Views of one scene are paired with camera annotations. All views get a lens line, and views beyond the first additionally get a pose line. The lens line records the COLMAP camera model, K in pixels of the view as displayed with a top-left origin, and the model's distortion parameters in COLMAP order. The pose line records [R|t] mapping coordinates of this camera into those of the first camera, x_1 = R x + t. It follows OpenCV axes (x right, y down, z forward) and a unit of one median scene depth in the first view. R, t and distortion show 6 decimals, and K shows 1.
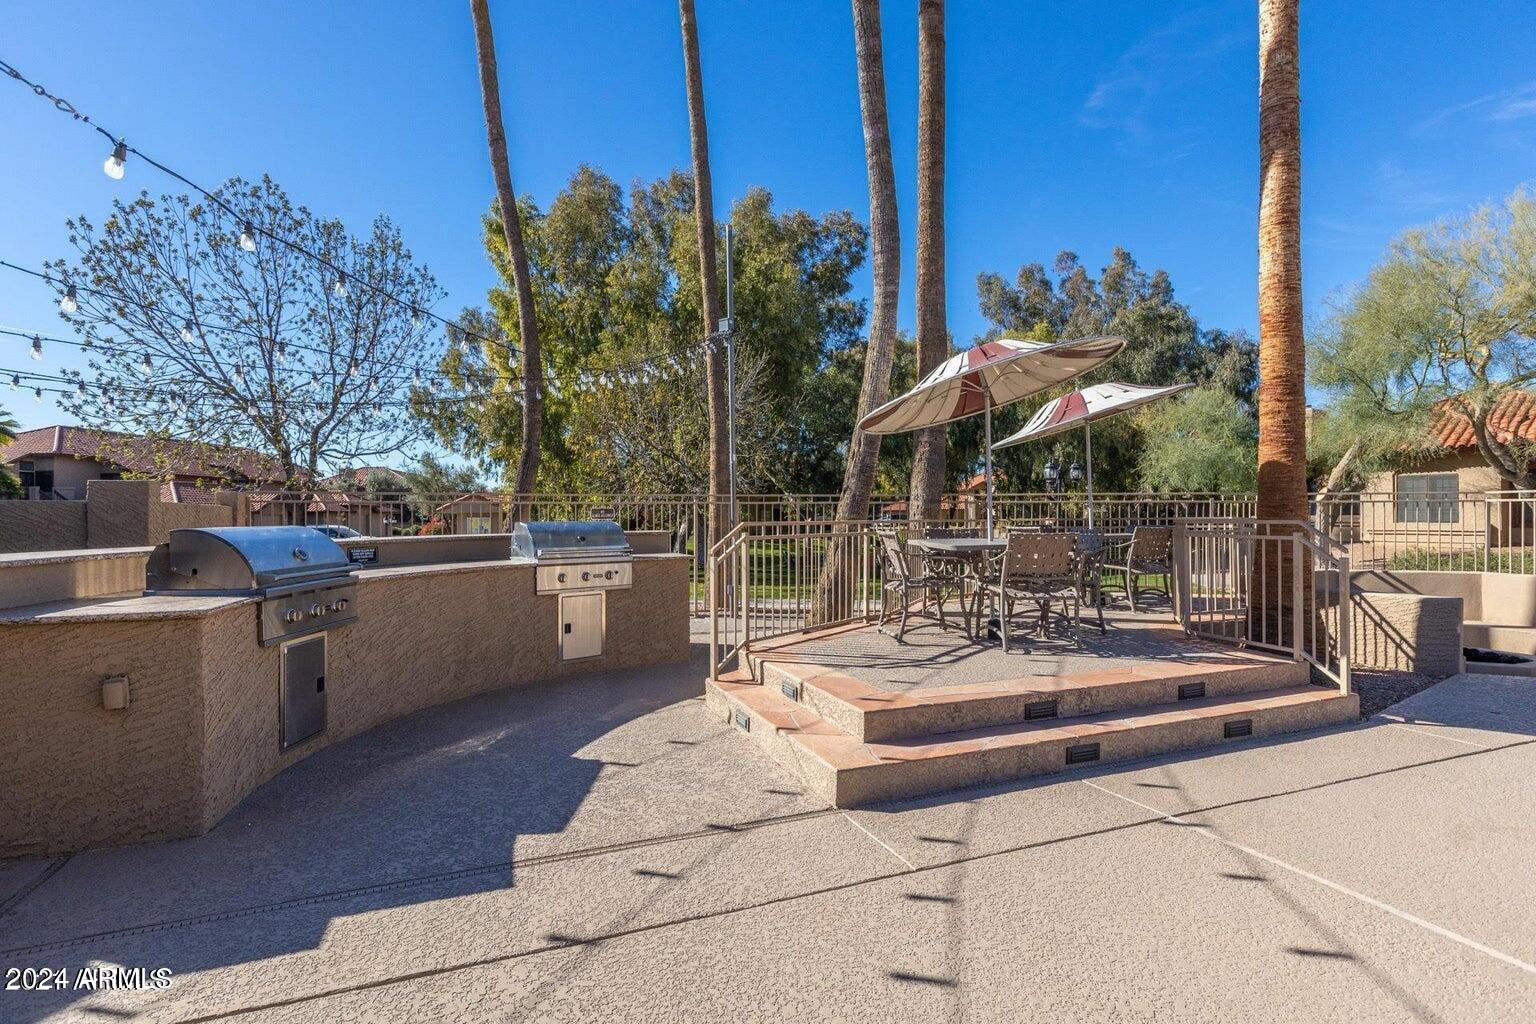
lens RADIAL K [[742.9, 0, 770.0], [0, 742.9, 513.5], [0, 0, 1]] dist [-0.009350, 0.001380]
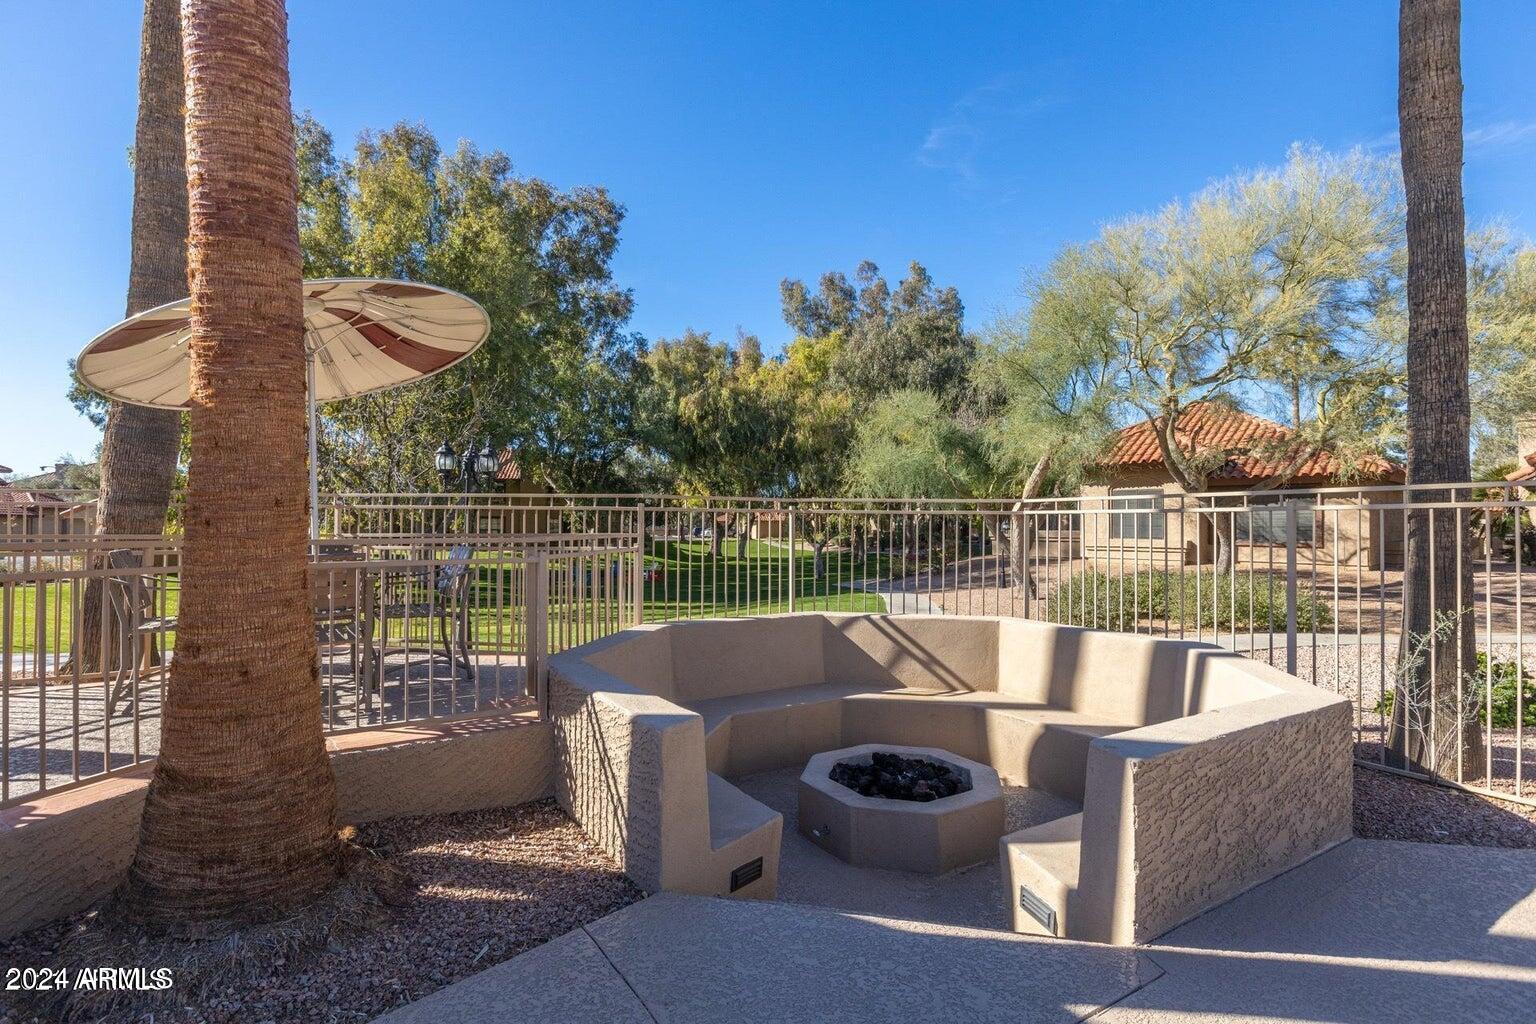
lens RADIAL K [[742.9, 0, 775.4], [0, 742.9, 513.6], [0, 0, 1]] dist [-0.009350, 0.001380]
pose [[0.980645, 0.011804, 0.195436, 0.127039], [-0.008874, 0.999835, -0.015862, -0.000620], [-0.195591, 0.013821, 0.980588, 0.076024]]
